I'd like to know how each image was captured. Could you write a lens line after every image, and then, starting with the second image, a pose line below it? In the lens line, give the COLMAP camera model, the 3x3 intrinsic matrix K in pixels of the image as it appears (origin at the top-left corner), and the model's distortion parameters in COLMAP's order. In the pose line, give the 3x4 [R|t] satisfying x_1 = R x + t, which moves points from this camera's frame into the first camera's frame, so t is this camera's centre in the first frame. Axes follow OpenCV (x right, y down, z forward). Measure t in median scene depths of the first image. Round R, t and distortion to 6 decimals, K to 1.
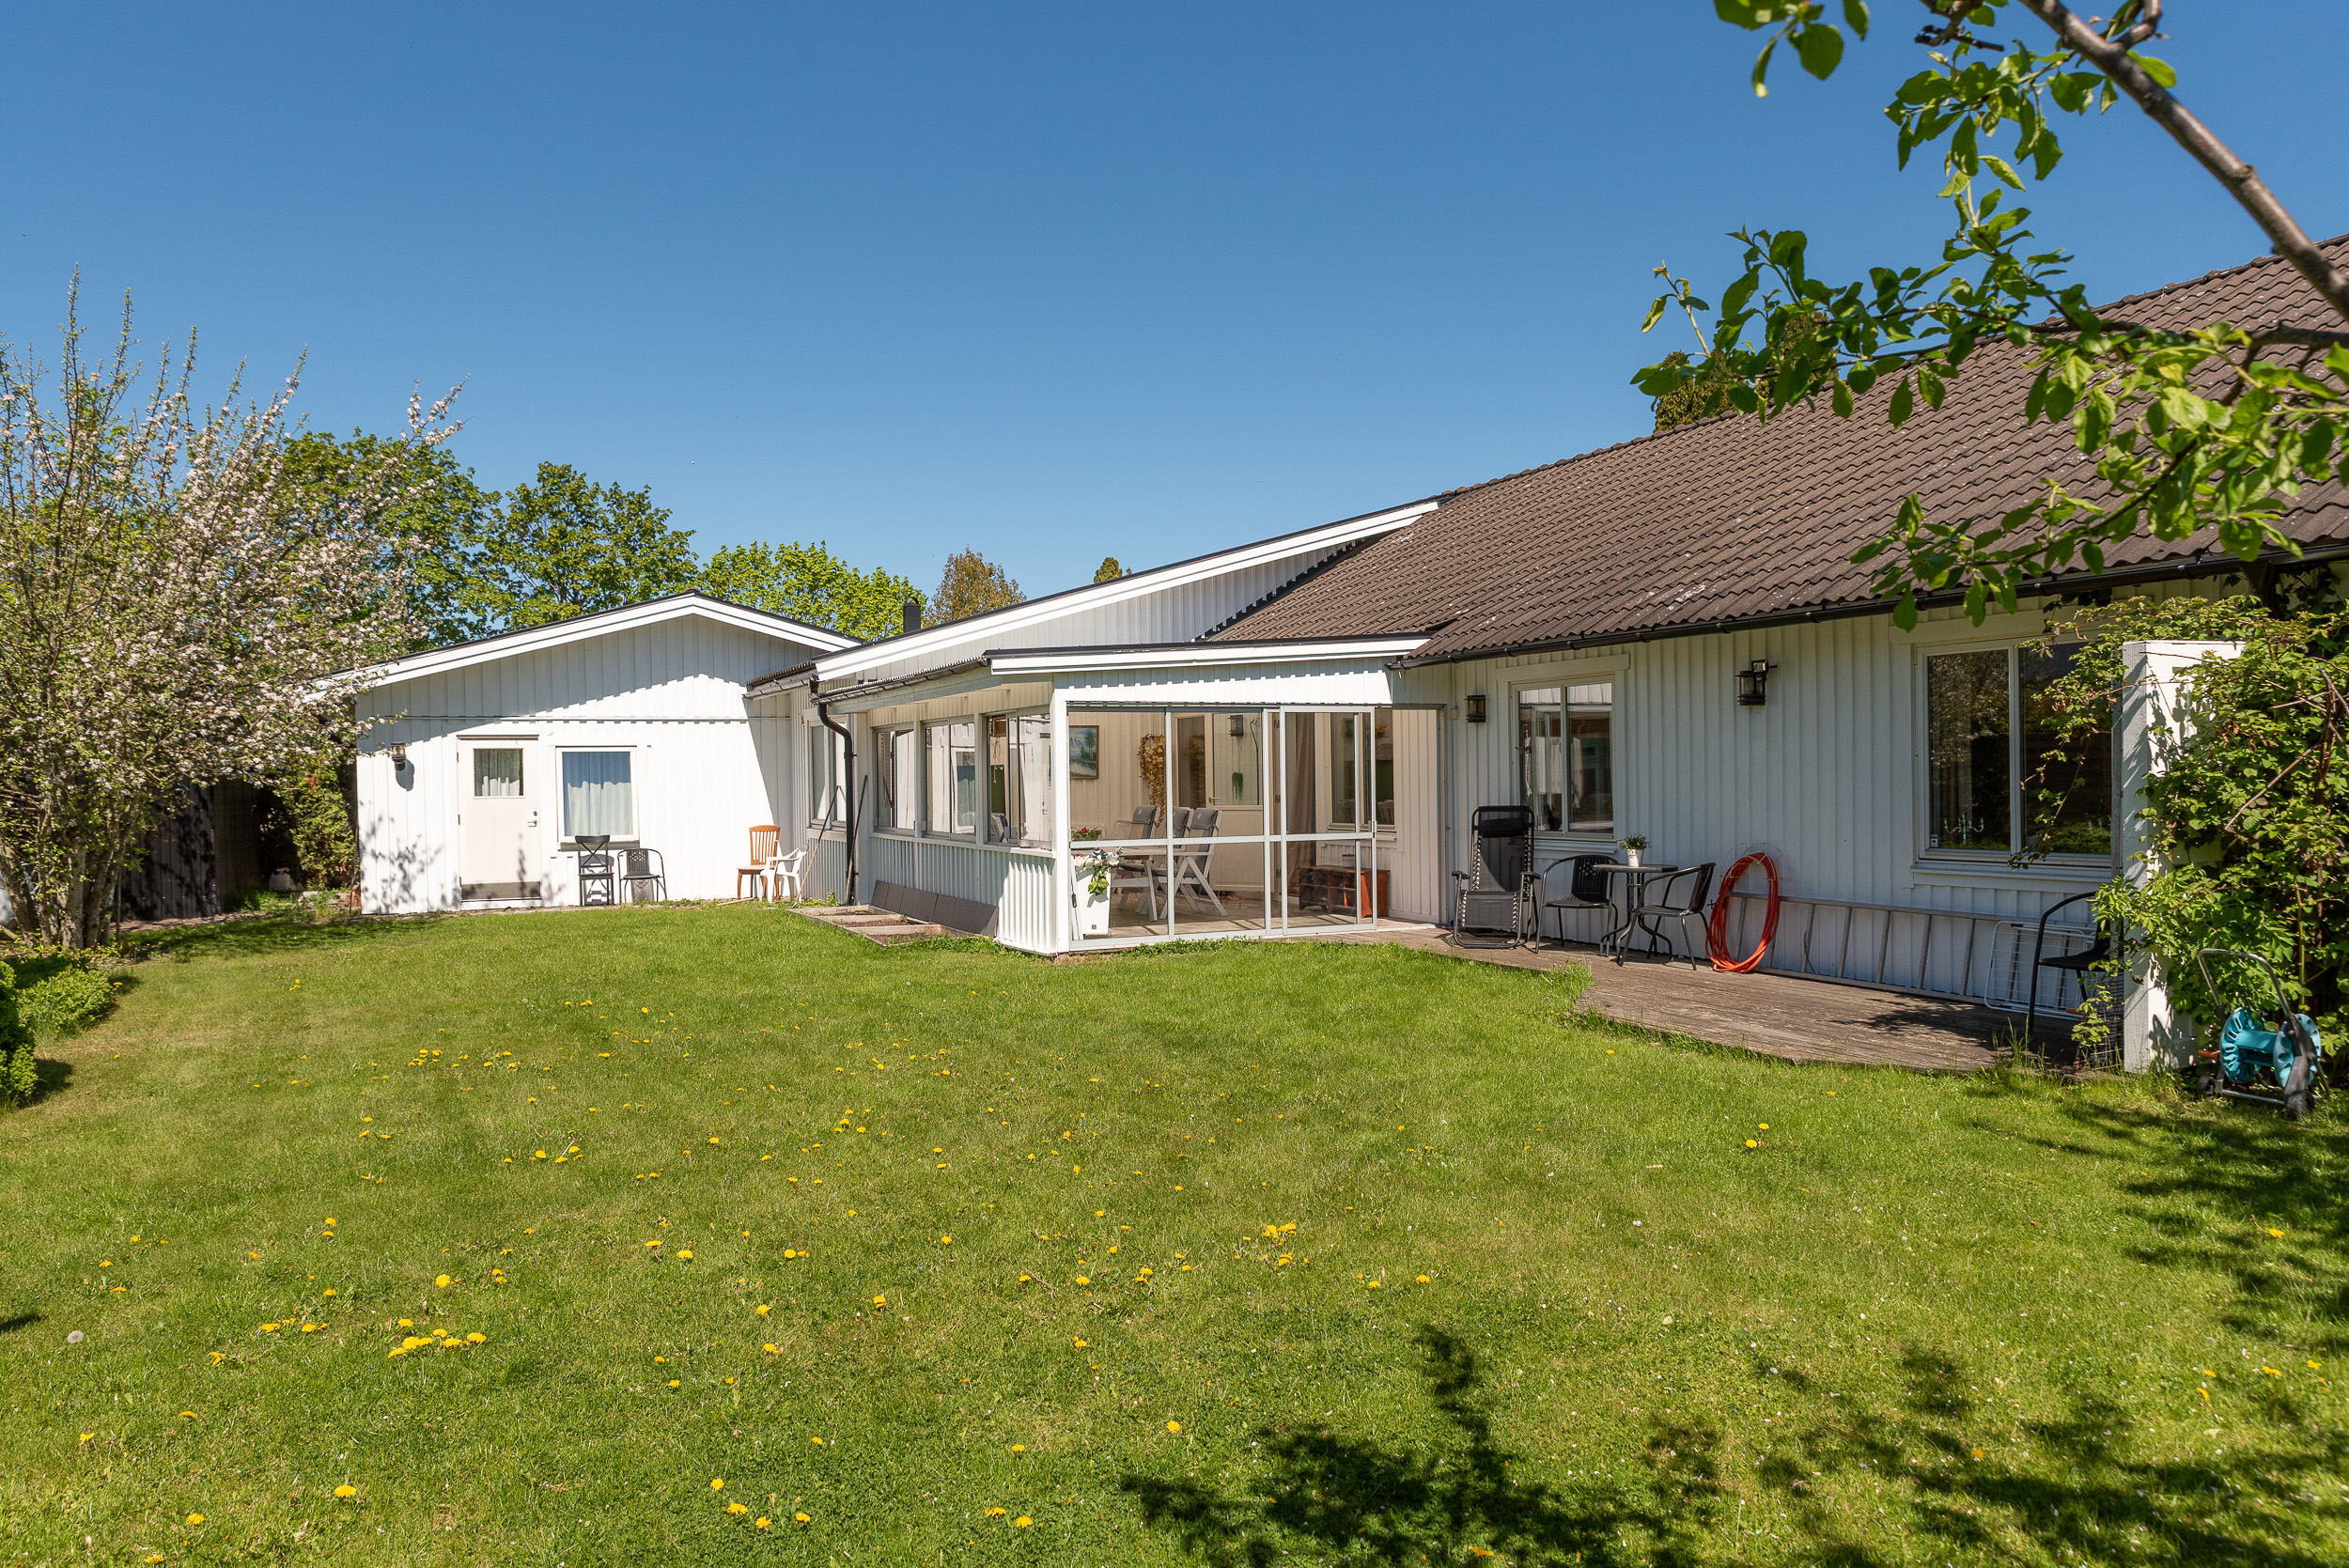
lens RADIAL K [[1625.0, 0, 1174.5], [0, 1625.0, 784.0], [0, 0, 1]] dist [0.006735, 0.001076]
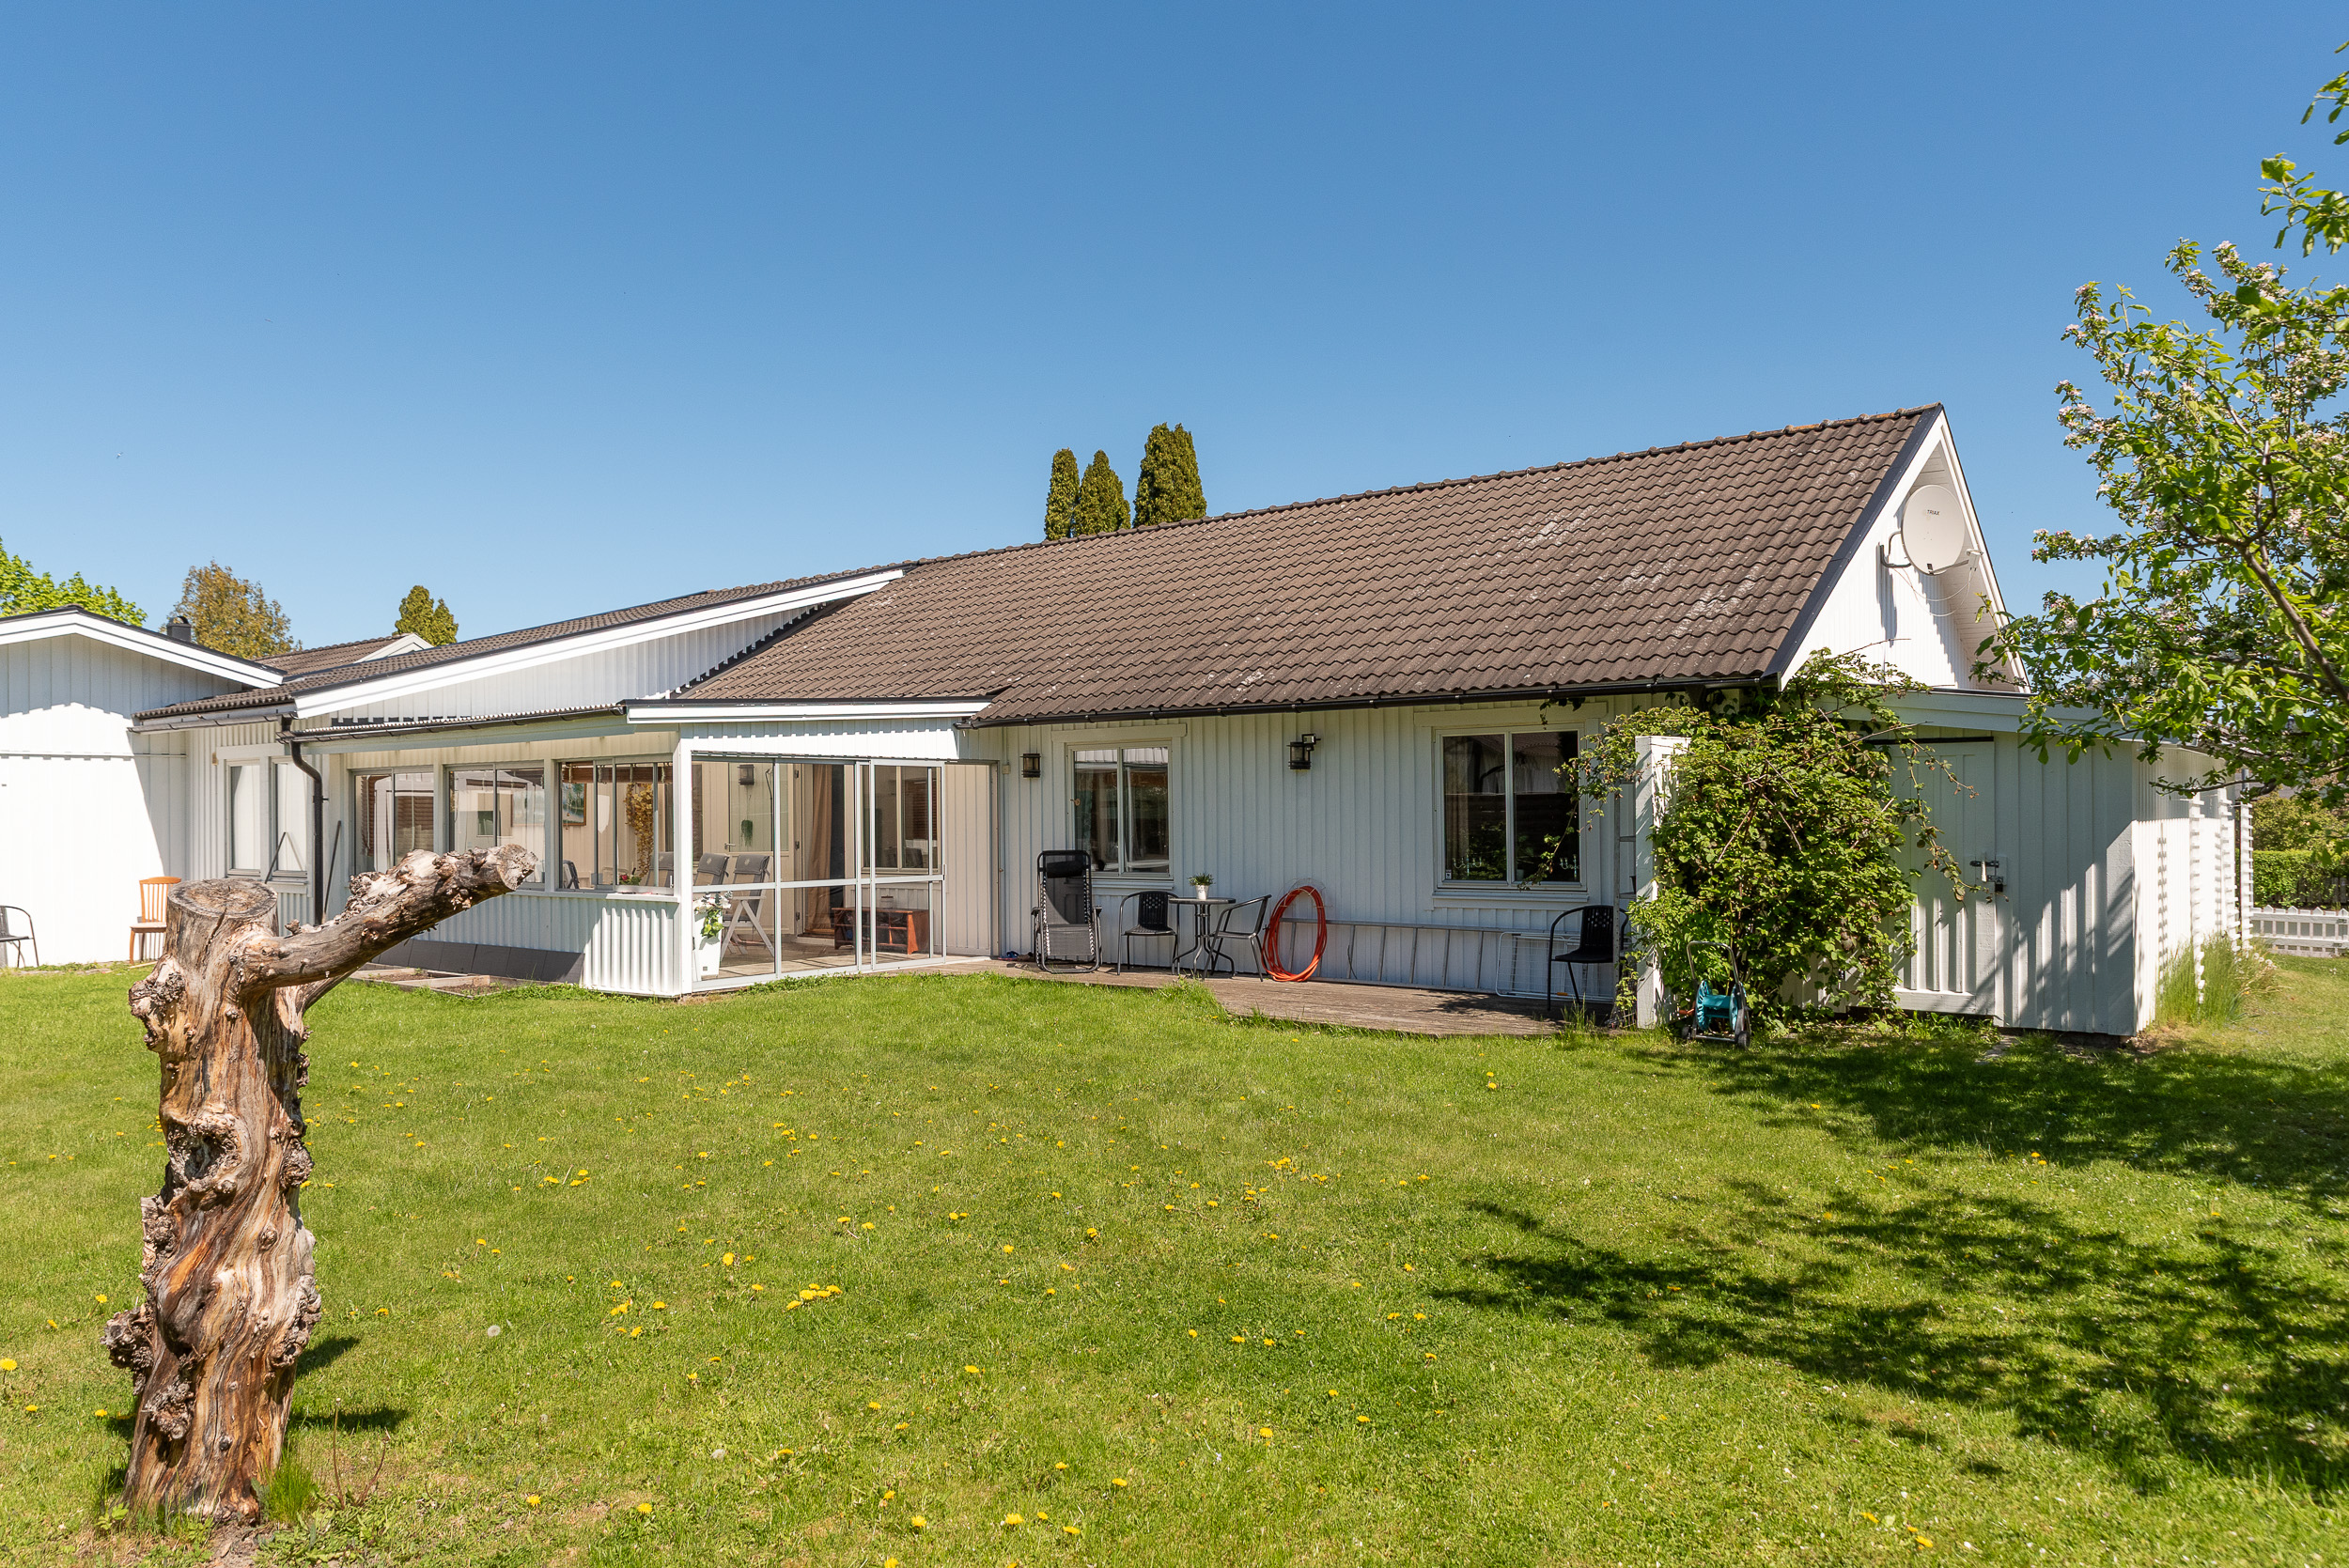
lens RADIAL K [[1640.6, 0, 1174.5], [0, 1640.6, 784.0], [0, 0, 1]] dist [0.003313, 0.000096]
pose [[0.886053, 0.015373, 0.463329, -0.286992], [-0.001877, 0.999561, -0.029574, 0.000692], [-0.463580, 0.025335, 0.885693, -0.074267]]
